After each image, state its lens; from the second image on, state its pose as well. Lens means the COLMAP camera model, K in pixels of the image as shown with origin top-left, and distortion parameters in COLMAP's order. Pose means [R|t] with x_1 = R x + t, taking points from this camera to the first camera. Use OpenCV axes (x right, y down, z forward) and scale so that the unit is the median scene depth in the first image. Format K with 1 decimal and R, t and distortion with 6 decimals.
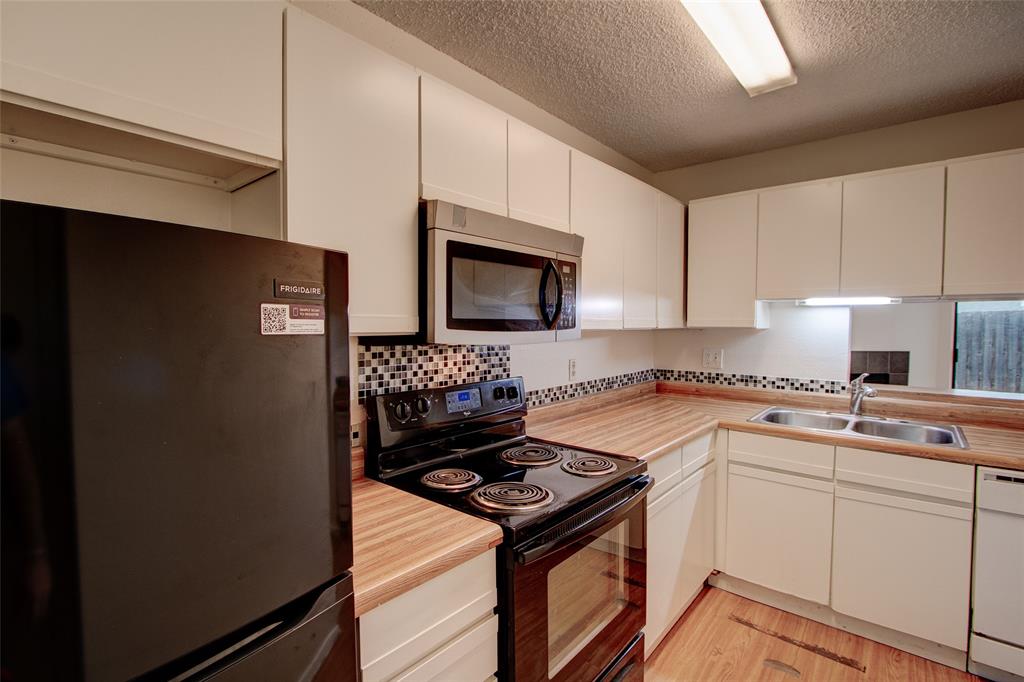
lens RADIAL K [[479.8, 0, 503.1], [0, 479.8, 342.5], [0, 0, 1]] dist [-0.016650, 0.000772]
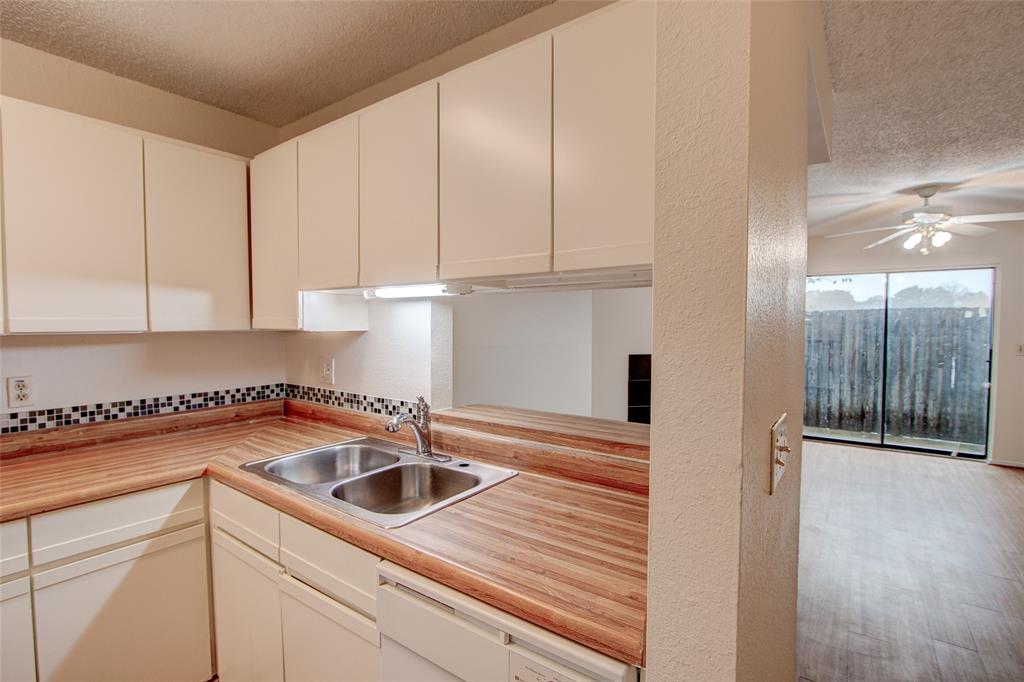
lens RADIAL K [[479.4, 0, 512.0], [0, 479.4, 341.0], [0, 0, 1]] dist [-0.023862, 0.000490]
pose [[0.997066, -0.004120, 0.076430, 0.855592], [0.004463, 0.999981, -0.004314, -0.010865], [-0.076410, 0.004643, 0.997066, 0.291316]]
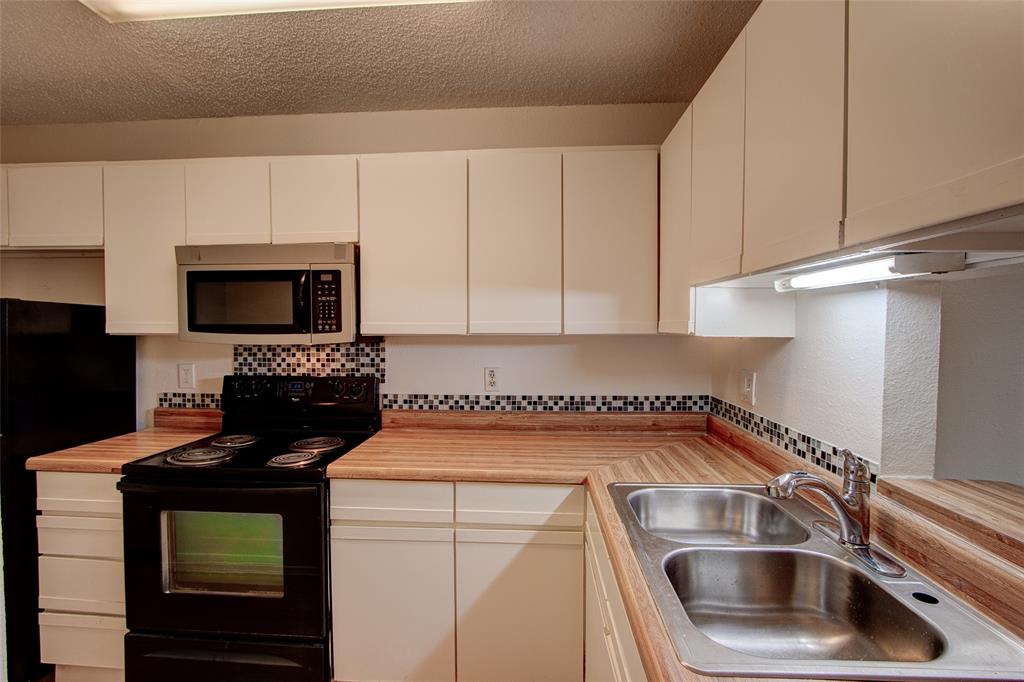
lens RADIAL K [[479.8, 0, 503.1], [0, 479.8, 342.5], [0, 0, 1]] dist [-0.016650, 0.000772]
pose [[0.598231, 0.025823, -0.800907, 0.928821], [-0.032208, 0.999448, 0.008166, -0.020987], [0.800676, 0.020910, 0.598733, 0.513238]]
